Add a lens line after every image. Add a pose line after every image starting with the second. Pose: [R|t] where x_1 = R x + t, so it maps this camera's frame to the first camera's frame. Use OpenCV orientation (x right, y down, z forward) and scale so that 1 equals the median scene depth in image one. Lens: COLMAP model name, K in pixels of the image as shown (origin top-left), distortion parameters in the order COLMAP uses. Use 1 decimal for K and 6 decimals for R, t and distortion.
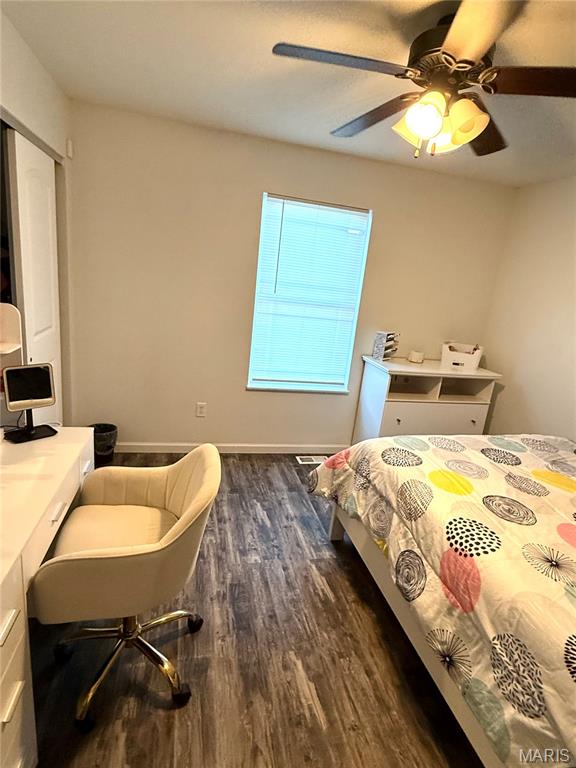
lens RADIAL K [[413.1, 0, 290.0], [0, 413.1, 383.8], [0, 0, 1]] dist [-0.002517, 0.000958]
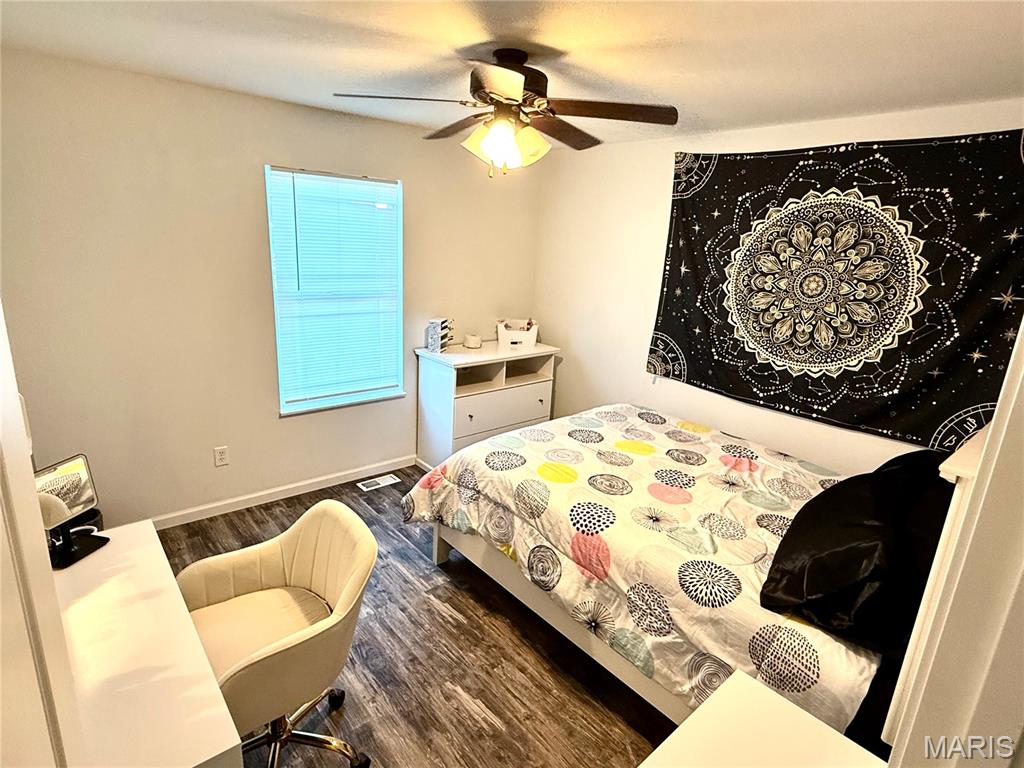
lens RADIAL K [[550.8, 0, 512.2], [0, 550.8, 383.1], [0, 0, 1]] dist [-0.002517, 0.000958]
pose [[0.889587, -0.179889, 0.419850, -0.261603], [0.158211, 0.983633, 0.086227, -0.126884], [-0.428490, -0.010282, 0.903488, -0.220512]]
